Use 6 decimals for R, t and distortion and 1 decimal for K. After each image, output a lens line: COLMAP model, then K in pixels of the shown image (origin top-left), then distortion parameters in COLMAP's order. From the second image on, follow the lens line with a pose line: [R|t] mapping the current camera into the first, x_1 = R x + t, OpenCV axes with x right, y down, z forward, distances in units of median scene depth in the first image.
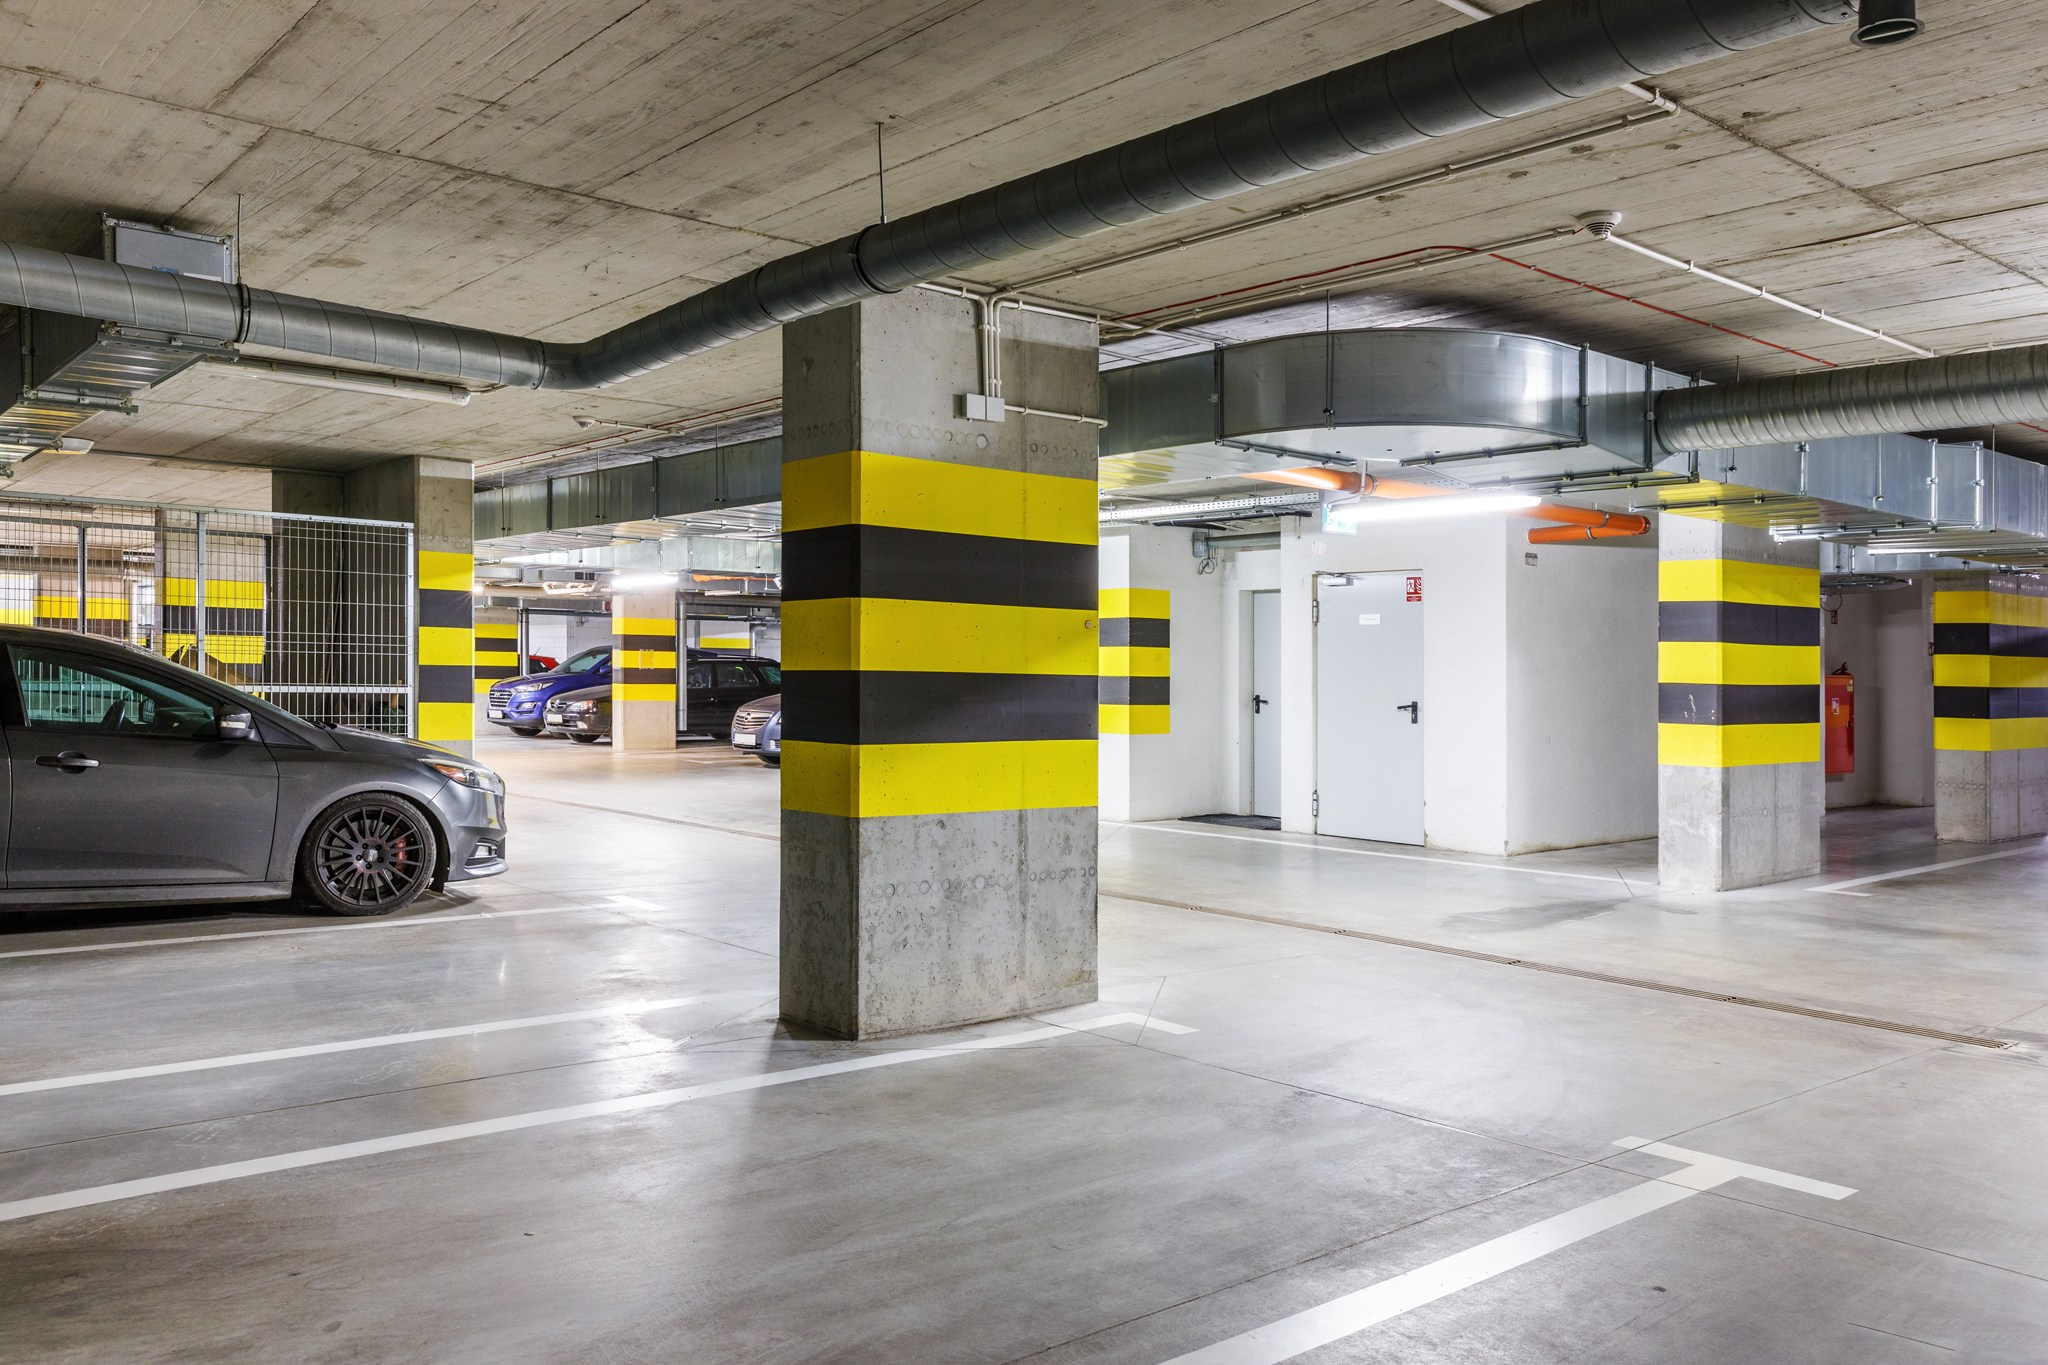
lens RADIAL K [[1590.7, 0, 1019.0], [0, 1590.7, 643.0], [0, 0, 1]] dist [0.006014, -0.006065]
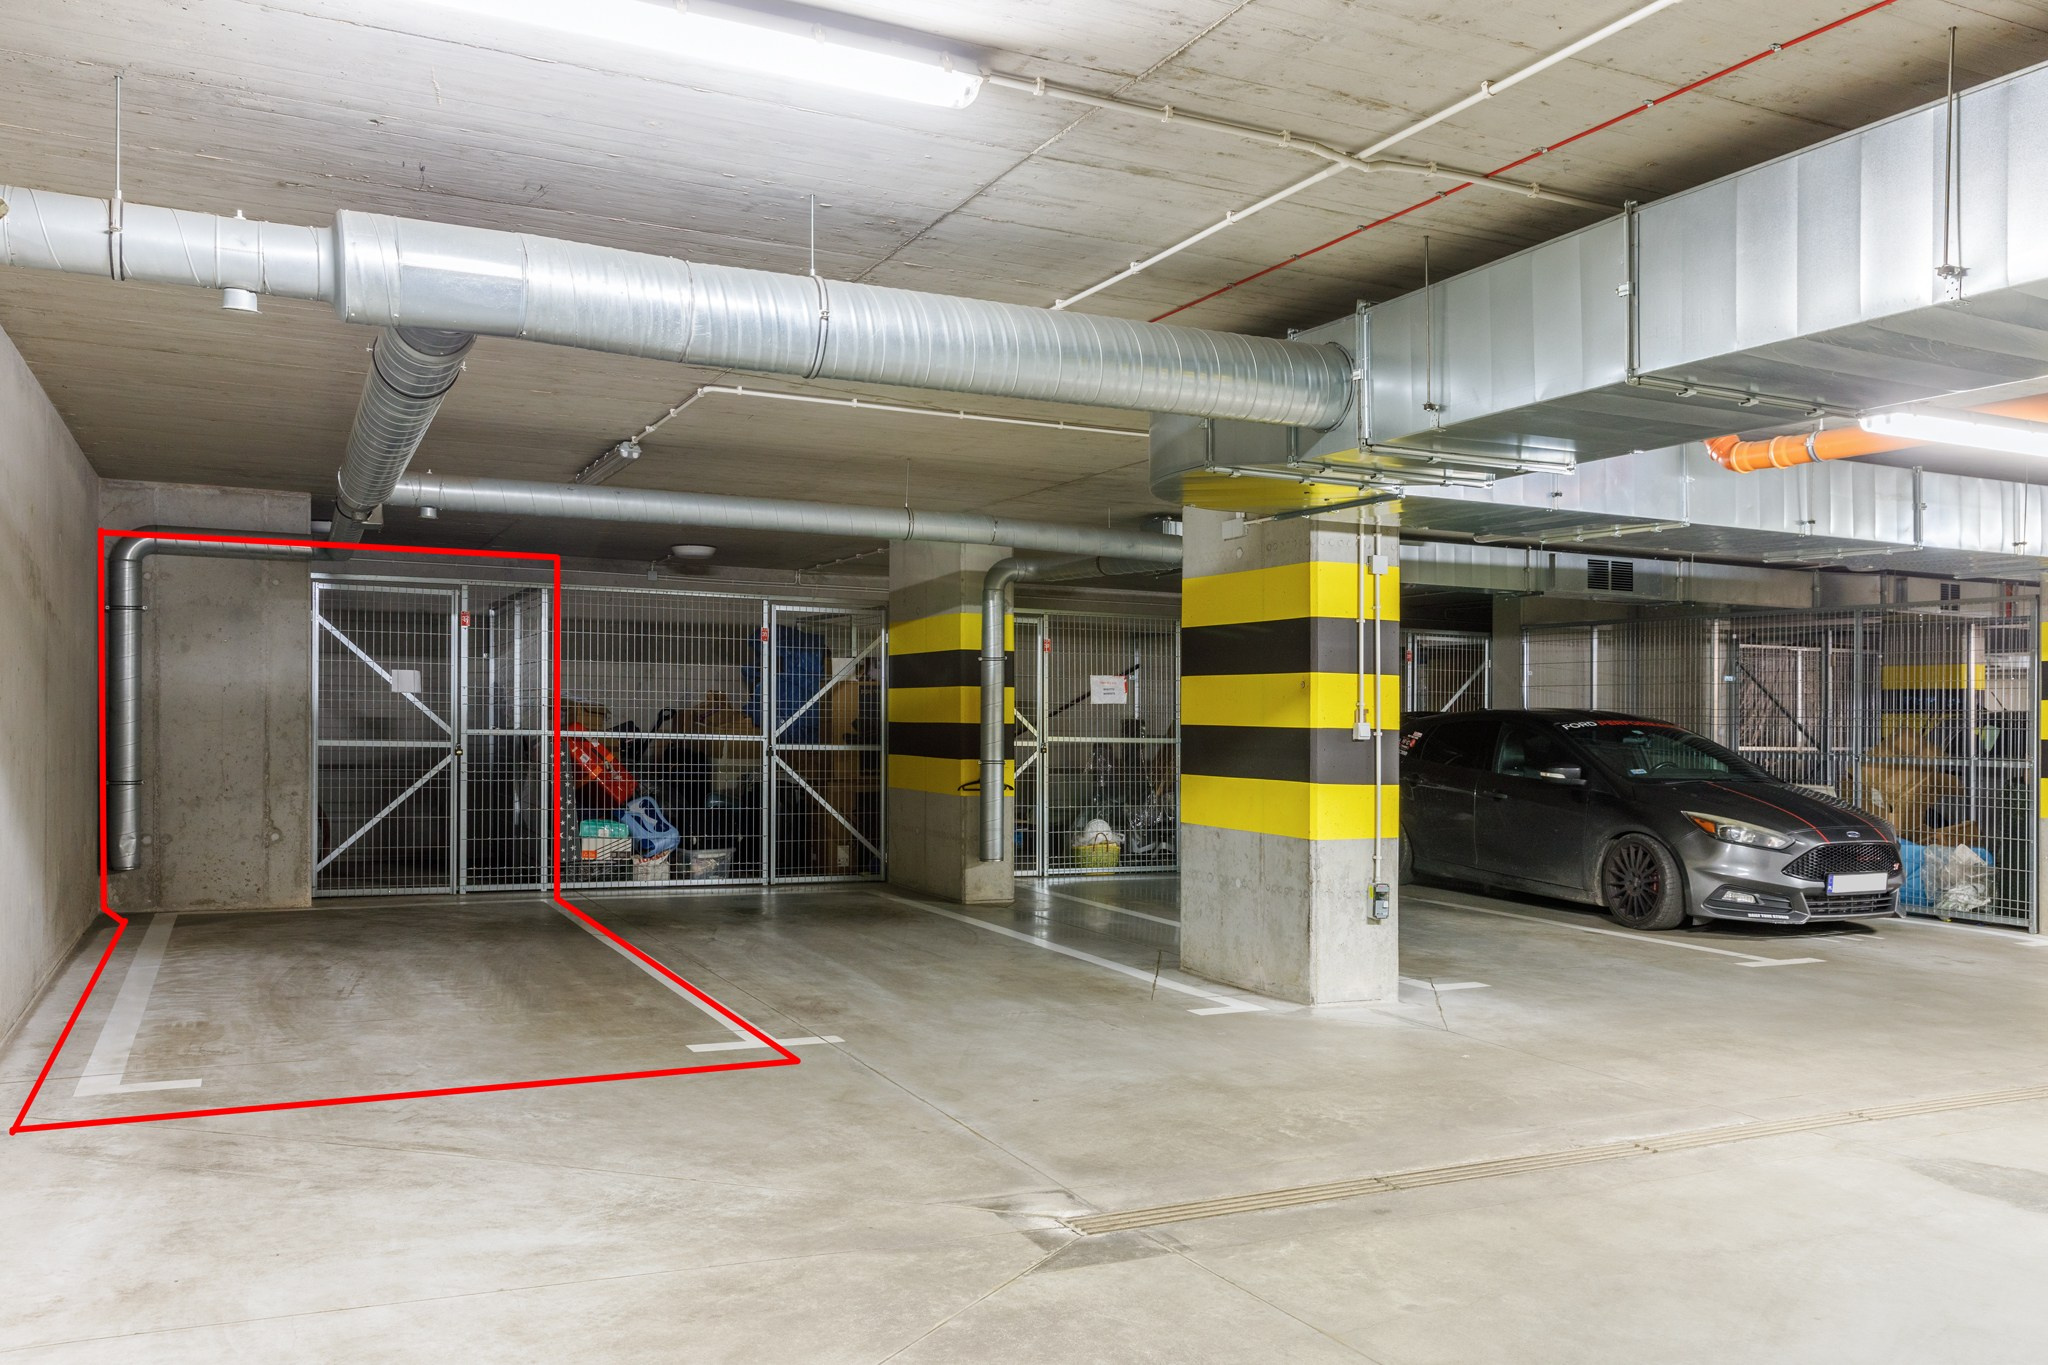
lens RADIAL K [[1590.9, 0, 1026.1], [0, 1590.9, 662.2], [0, 0, 1]] dist [0.001678, 0.005956]
pose [[-0.249129, -0.055650, -0.966870, 1.280192], [-0.000737, 0.998358, -0.057273, 0.040224], [0.968470, -0.013556, -0.248761, 1.120526]]
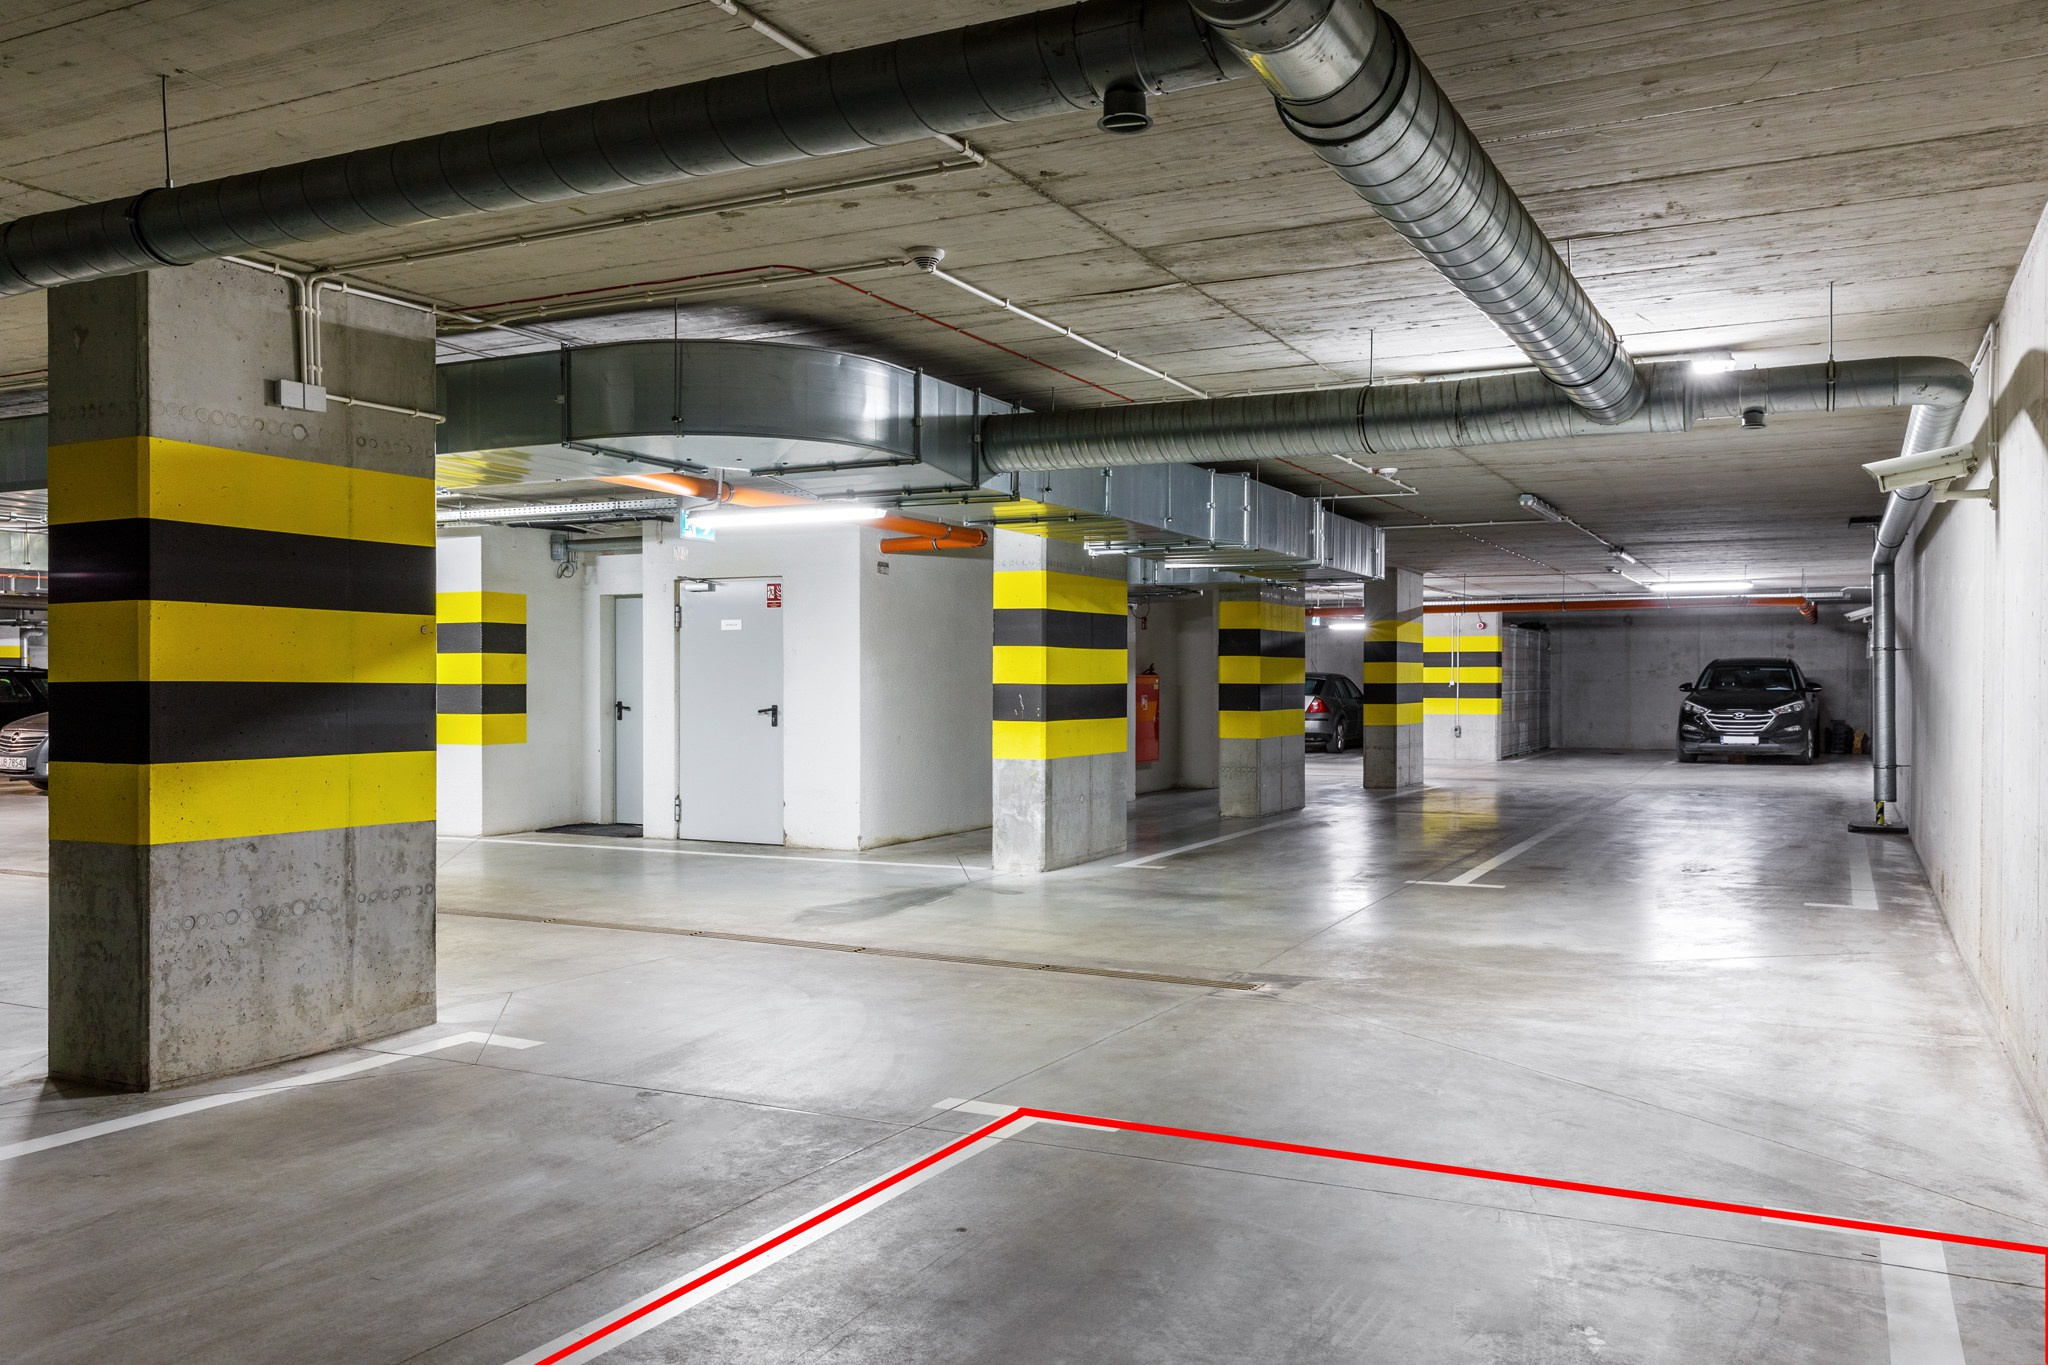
lens RADIAL K [[1590.9, 0, 1026.1], [0, 1590.9, 662.2], [0, 0, 1]] dist [0.001678, 0.005956]
pose [[0.923135, -0.007669, 0.384399, 0.010643], [0.004294, 0.999944, 0.009636, -0.000111], [-0.384452, -0.007244, 0.923117, -0.019635]]
